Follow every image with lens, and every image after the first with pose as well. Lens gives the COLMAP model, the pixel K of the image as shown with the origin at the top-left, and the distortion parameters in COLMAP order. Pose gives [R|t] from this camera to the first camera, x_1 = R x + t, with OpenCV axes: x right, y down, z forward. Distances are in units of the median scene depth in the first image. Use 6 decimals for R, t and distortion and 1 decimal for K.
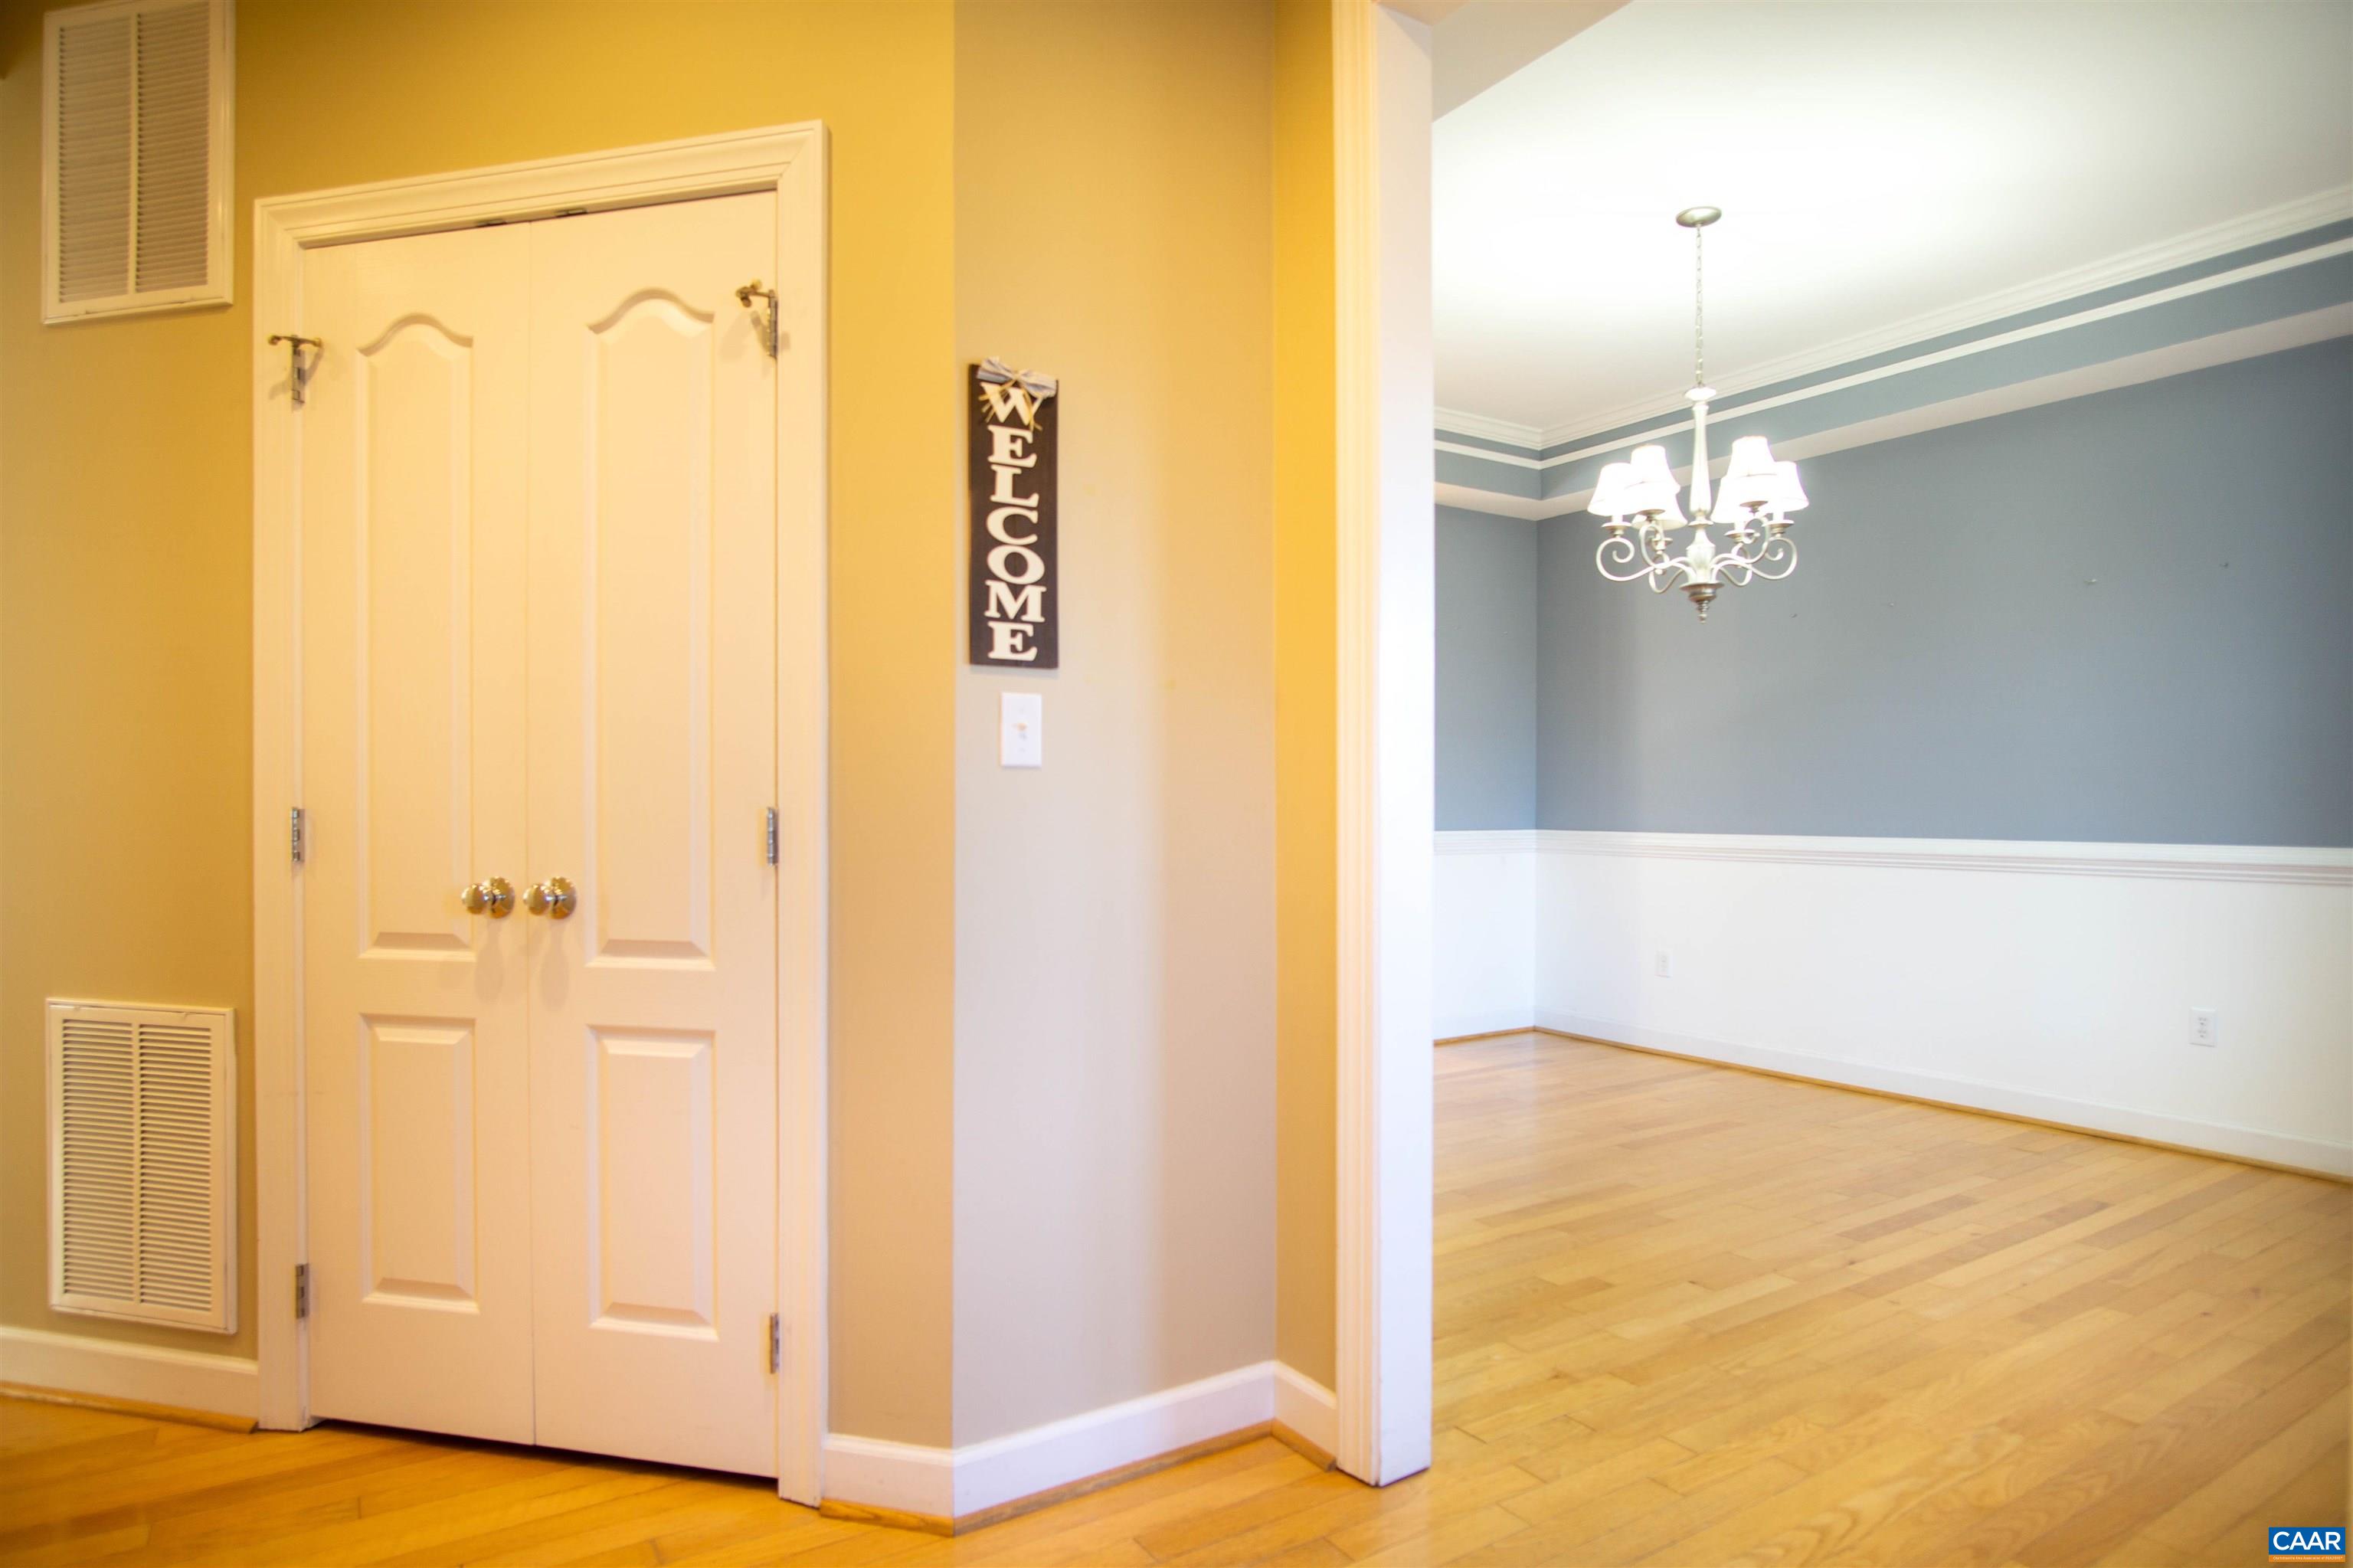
lens RADIAL K [[1295.4, 0, 1177.0], [0, 1295.4, 806.1], [0, 0, 1]] dist [-0.031660, 0.003264]
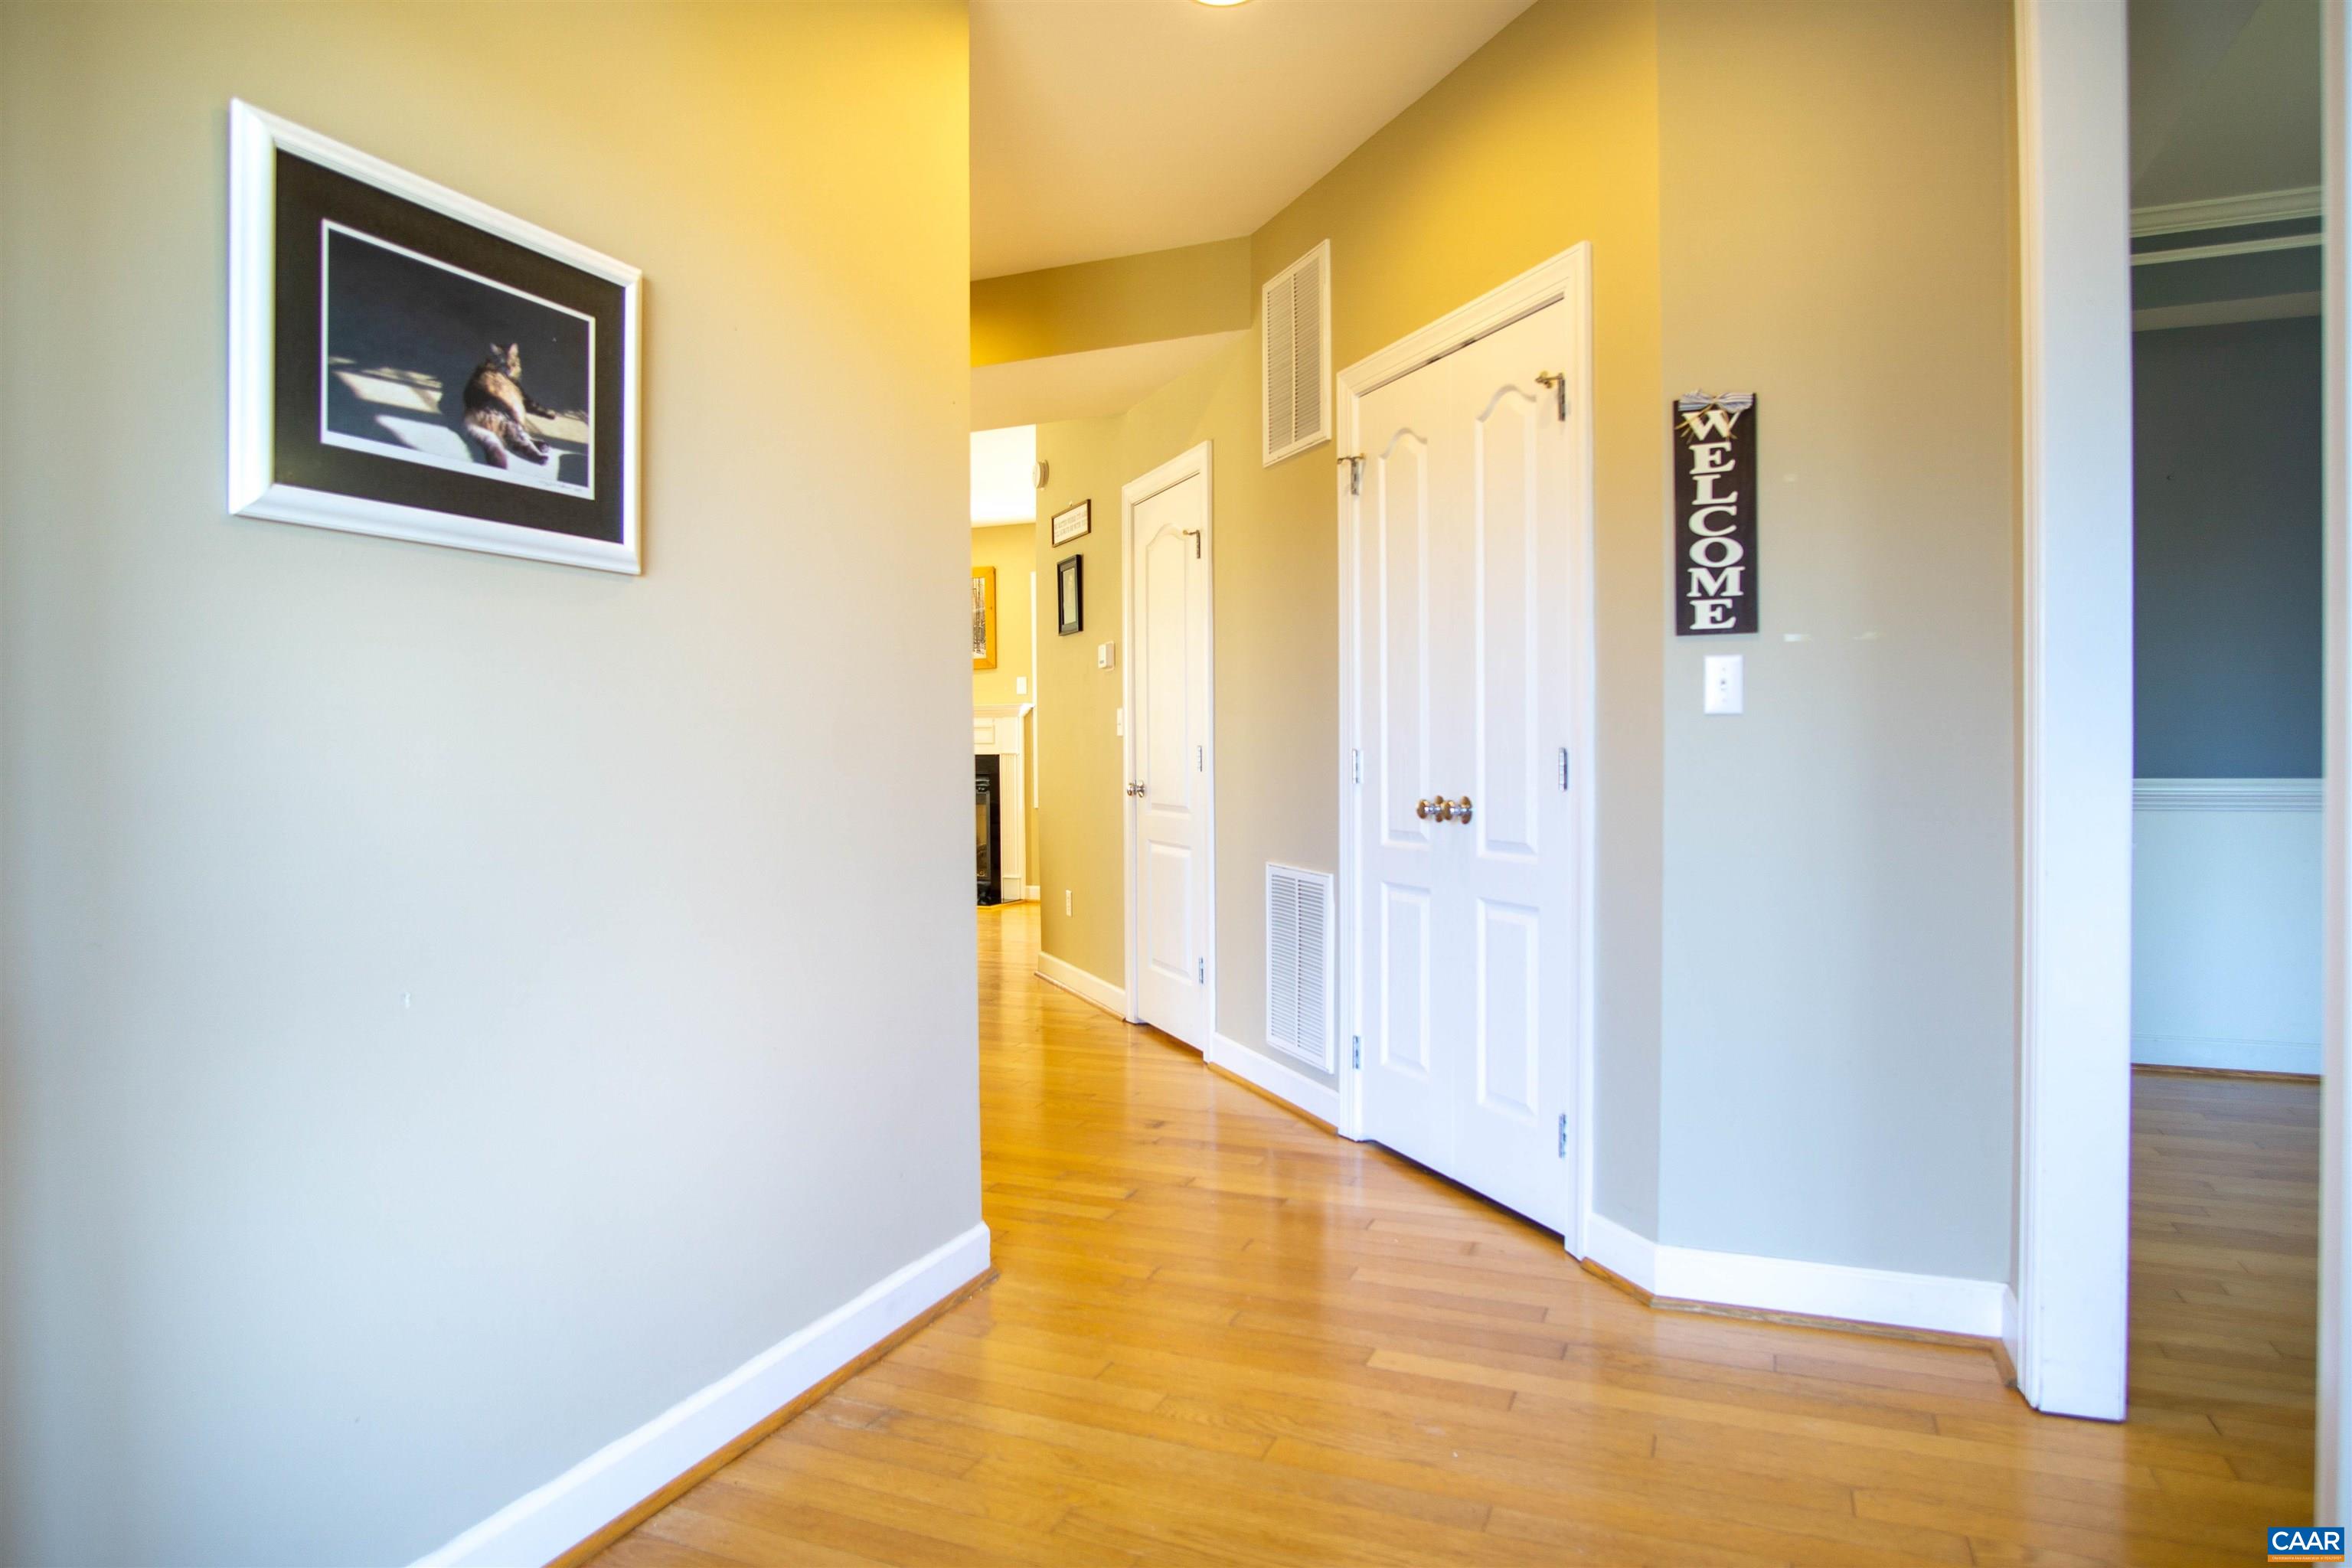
lens RADIAL K [[1282.4, 0, 1154.9], [0, 1282.4, 787.6], [0, 0, 1]] dist [-0.034650, 0.008003]
pose [[0.568029, 0.021045, -0.822739, 0.580014], [-0.001718, 0.999701, 0.024385, 0.011029], [0.823007, -0.012438, 0.567896, -0.143407]]
